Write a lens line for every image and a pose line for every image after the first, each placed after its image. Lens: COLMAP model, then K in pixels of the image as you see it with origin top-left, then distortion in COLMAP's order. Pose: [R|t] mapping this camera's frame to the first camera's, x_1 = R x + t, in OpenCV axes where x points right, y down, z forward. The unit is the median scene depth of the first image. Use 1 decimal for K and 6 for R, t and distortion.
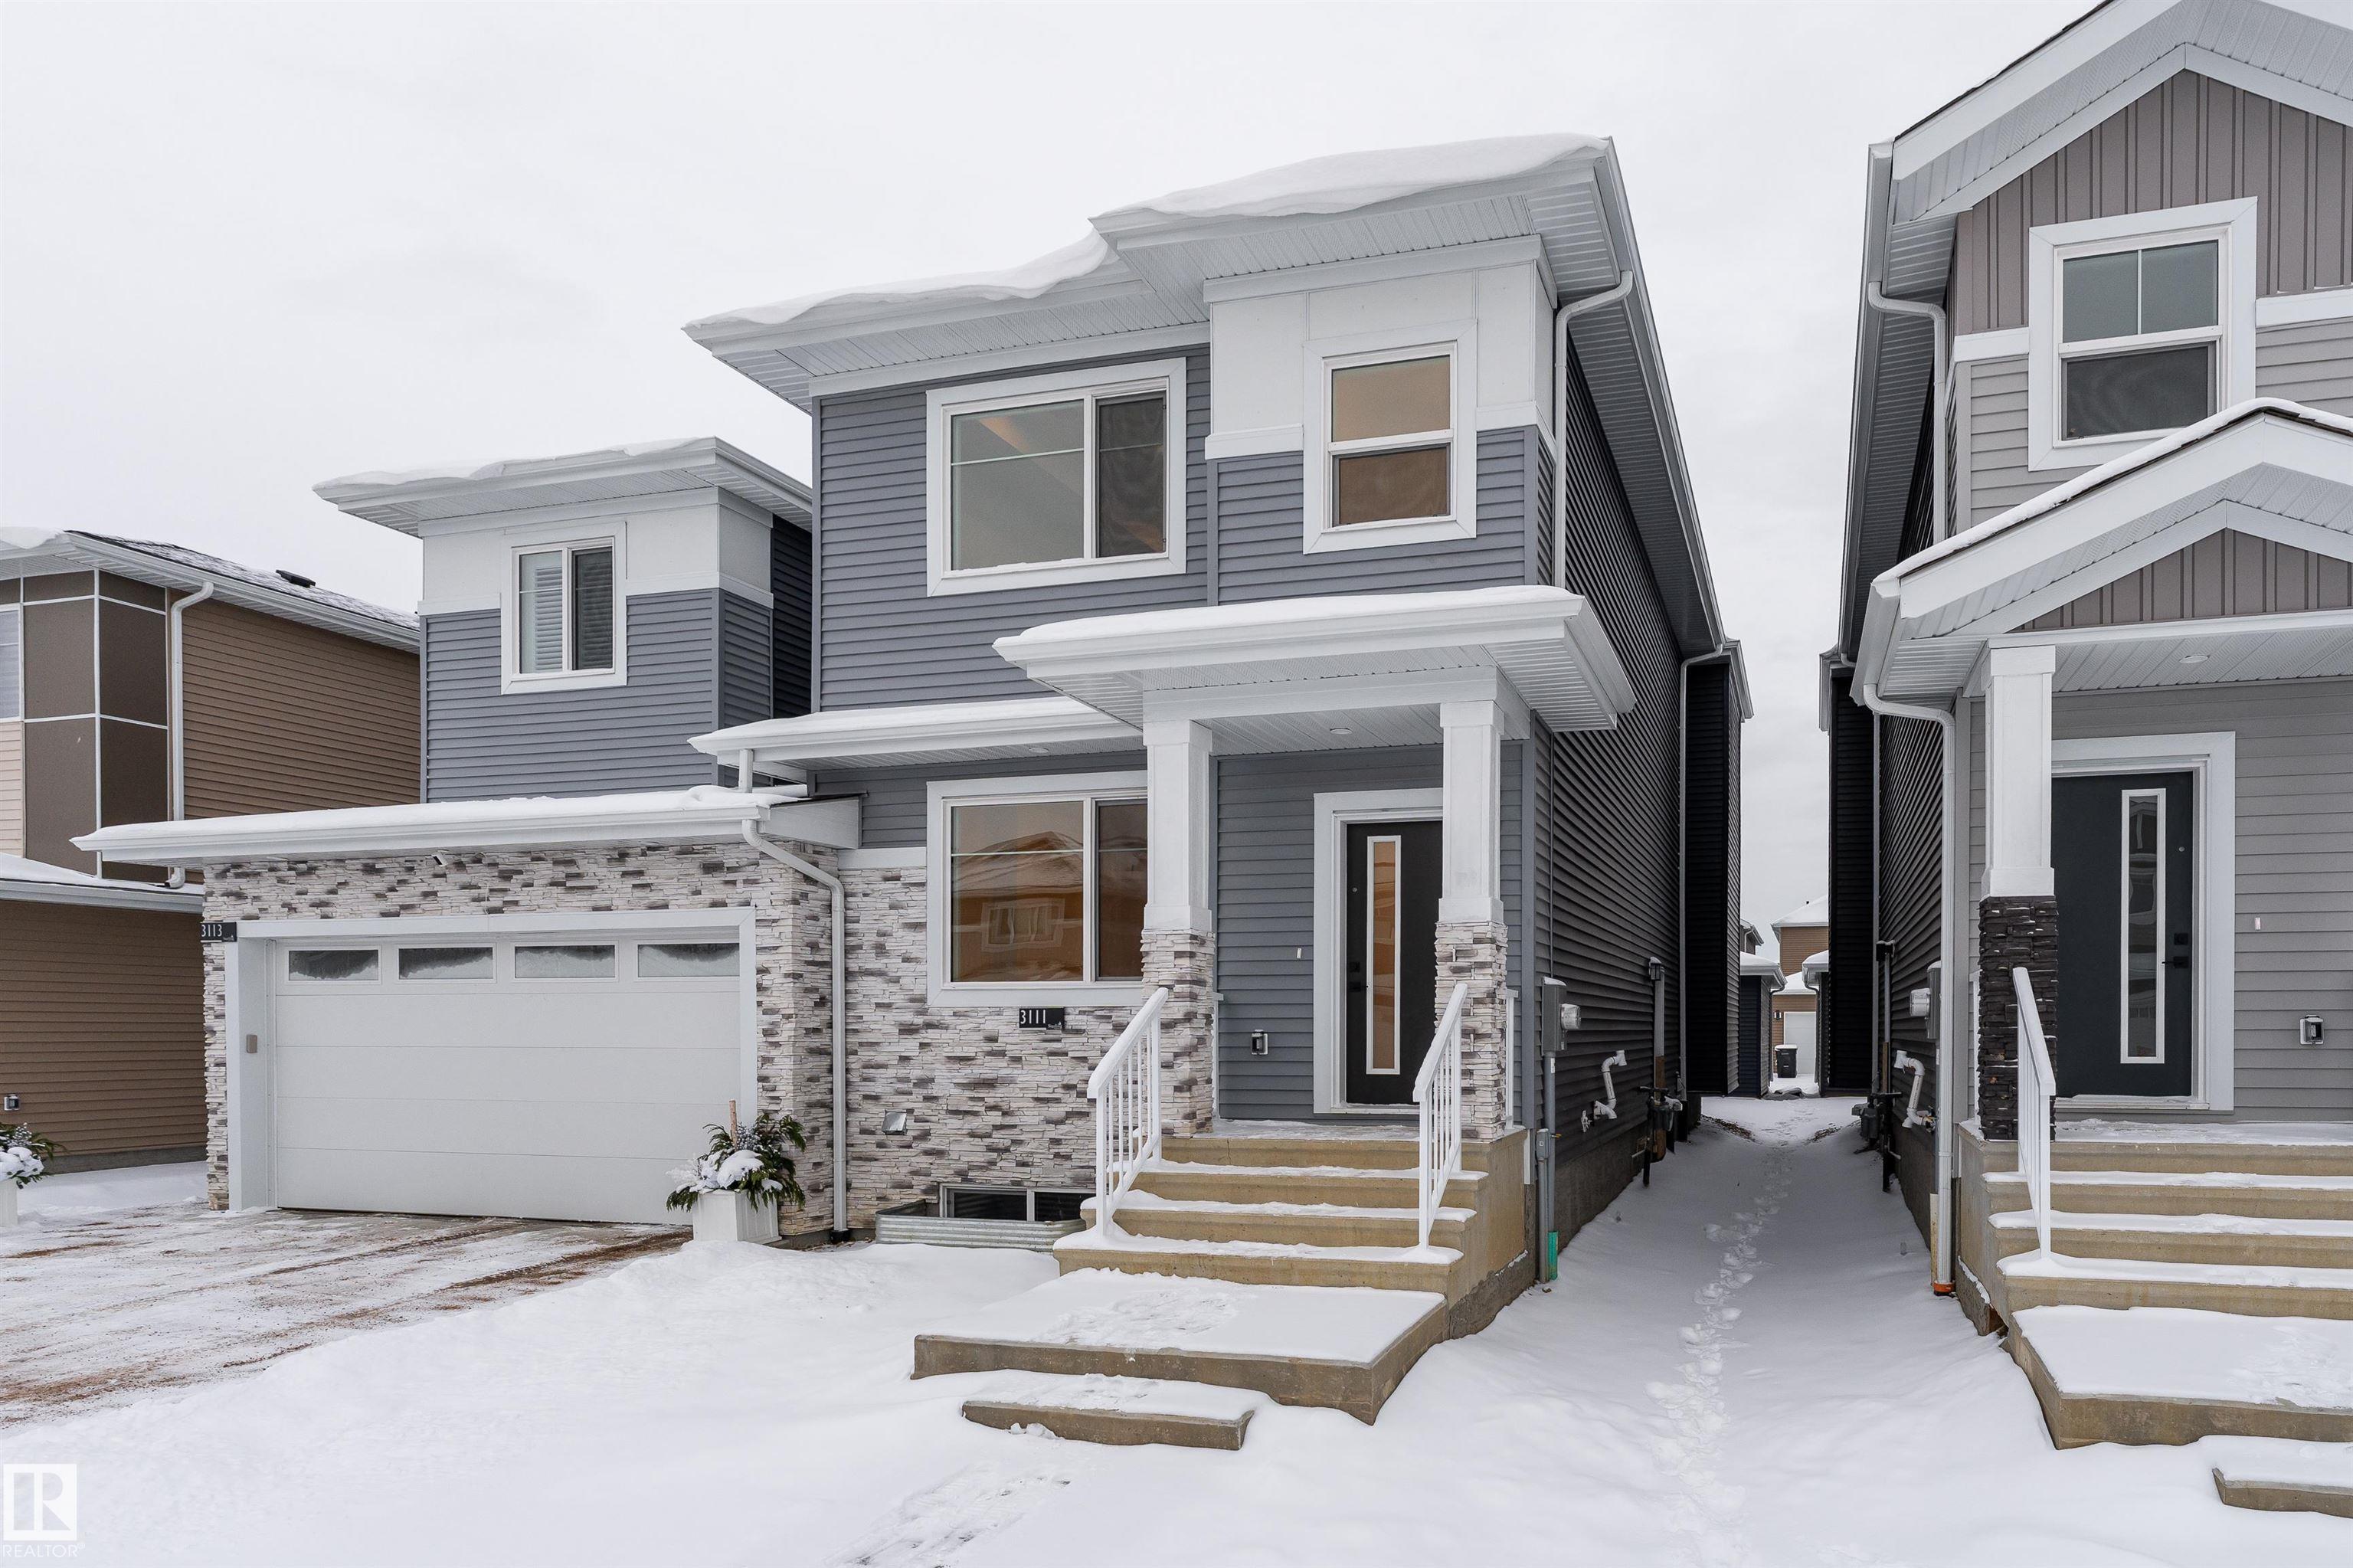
lens RADIAL K [[1066.9, 0, 1173.1], [0, 1066.9, 967.4], [0, 0, 1]] dist [0.005072, -0.001311]
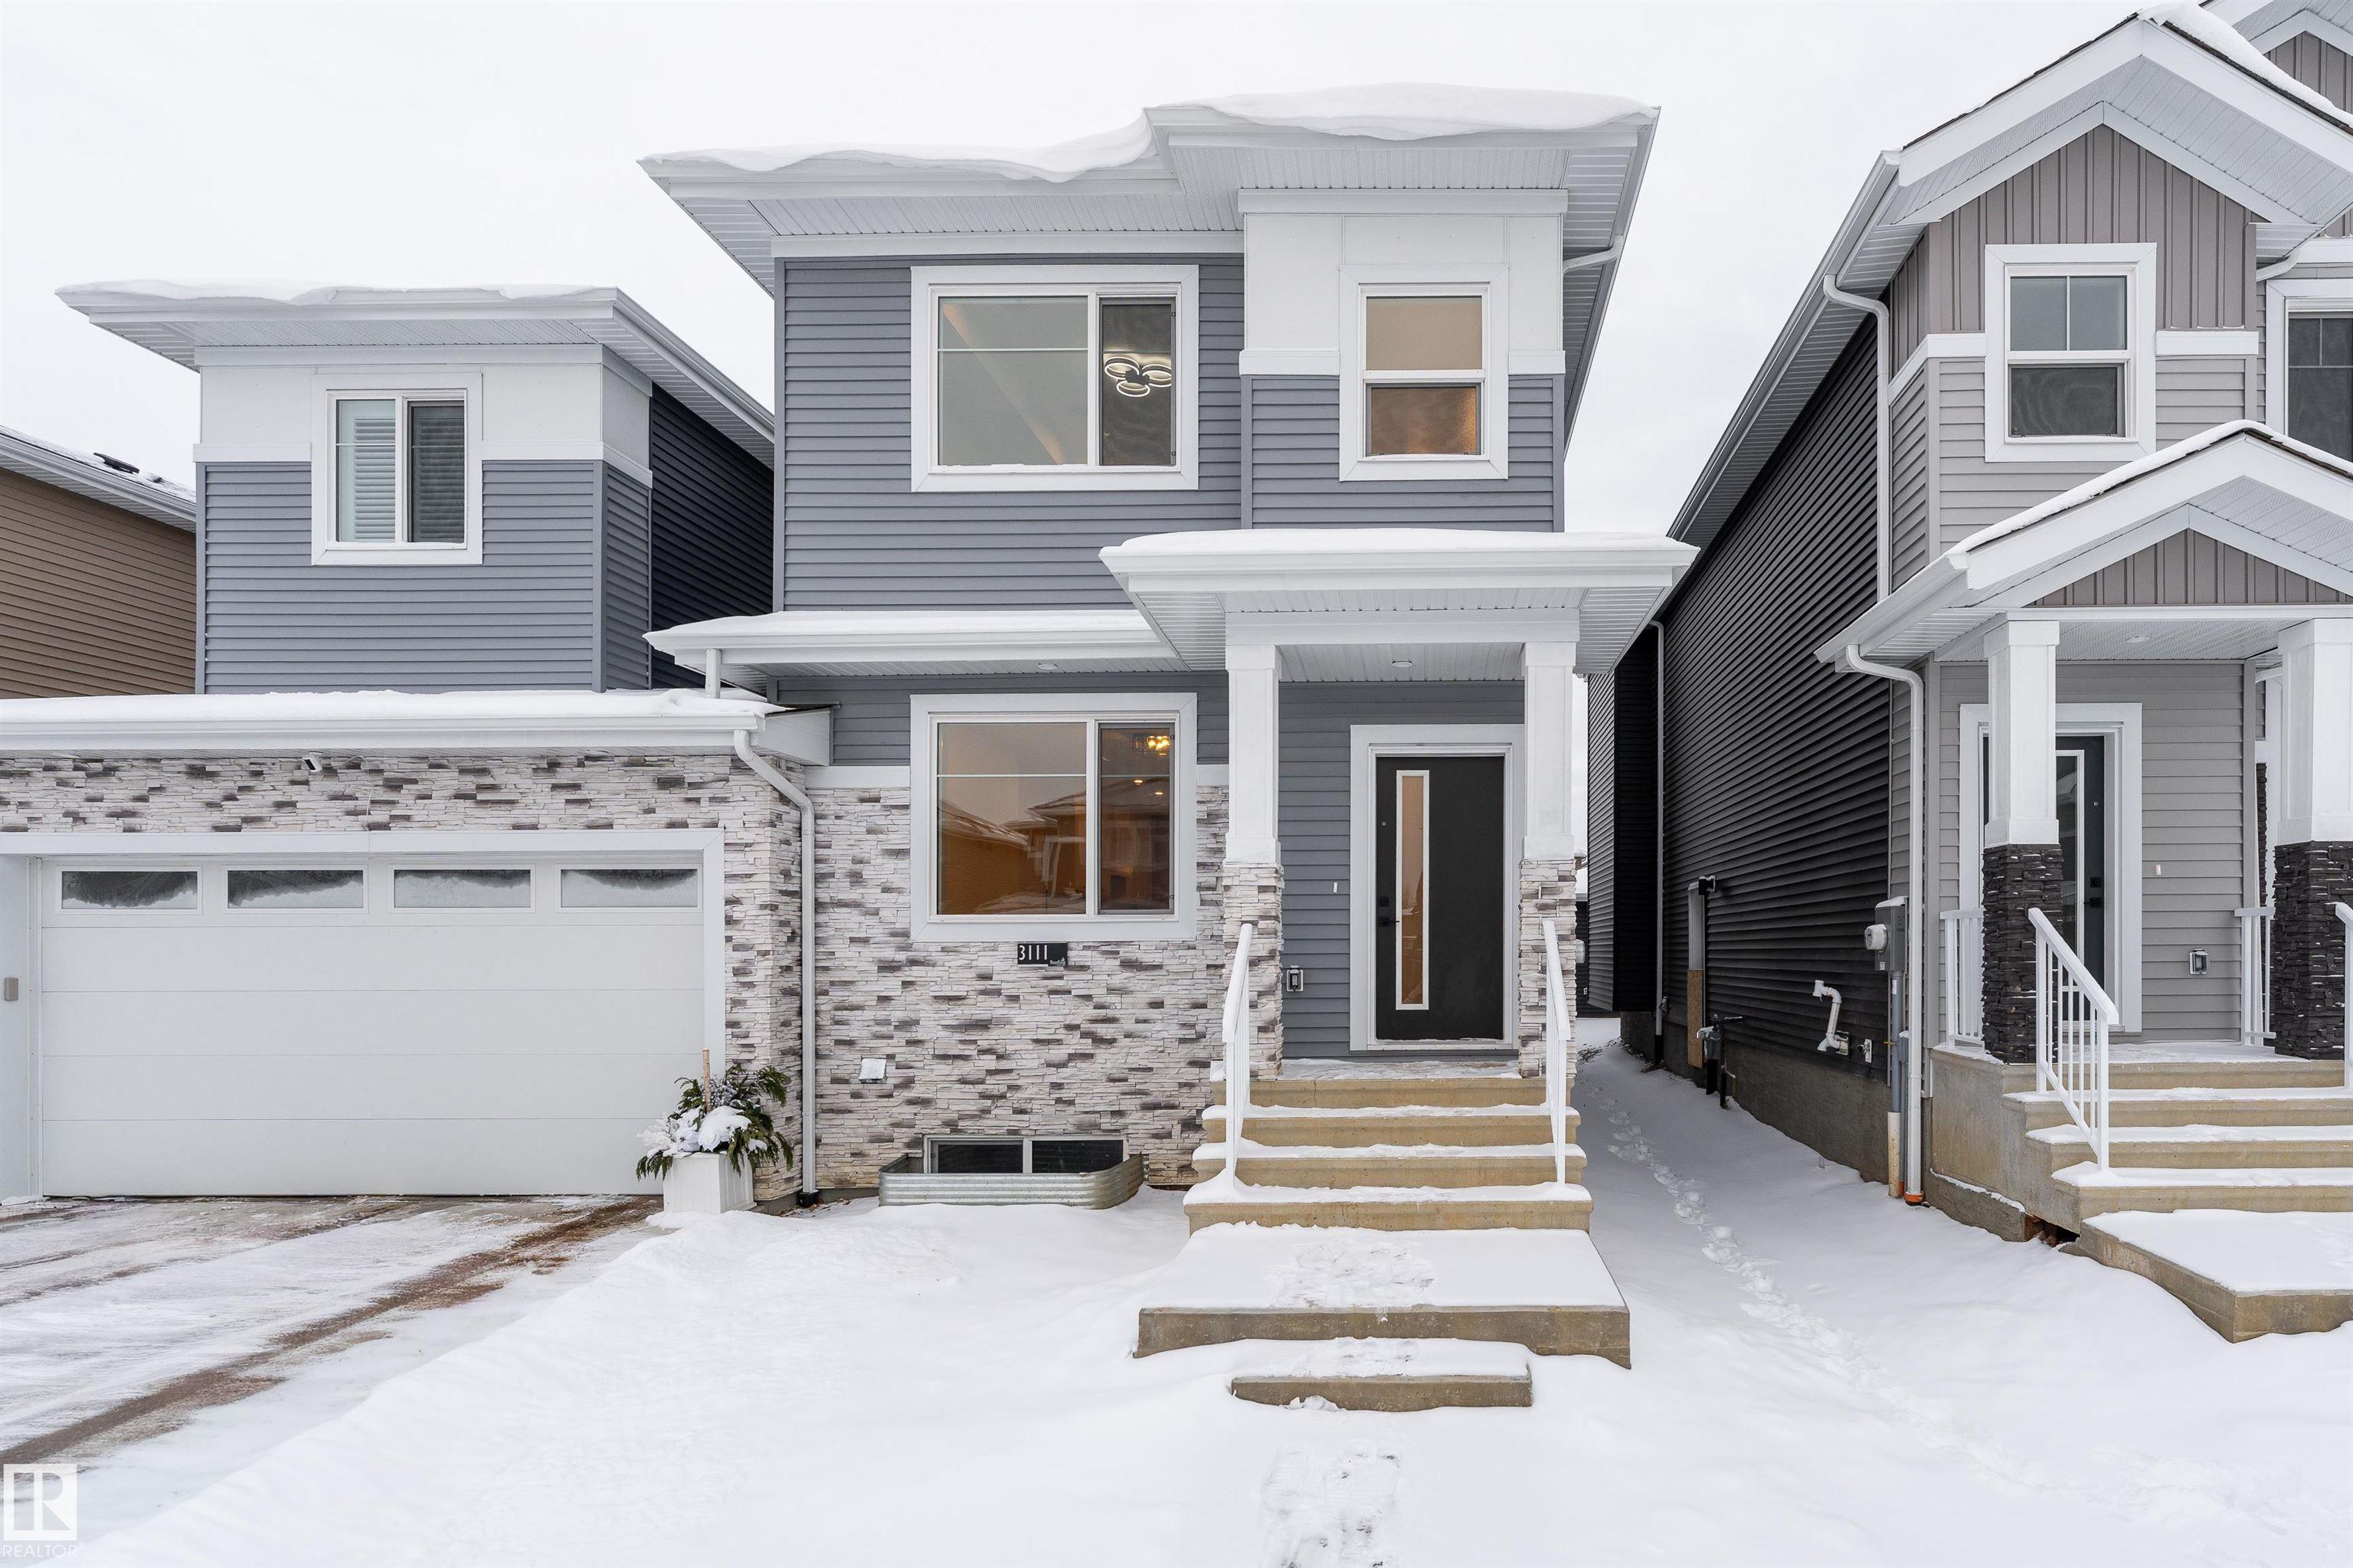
lens RADIAL K [[1098.1, 0, 1173.4], [0, 1098.1, 890.6], [0, 0, 1]] dist [0.001884, 0.000795]
pose [[0.979403, 0.008141, 0.201752, -0.227731], [-0.007368, 0.999962, -0.004581, -0.004551], [-0.201781, 0.003000, 0.979426, 0.042834]]
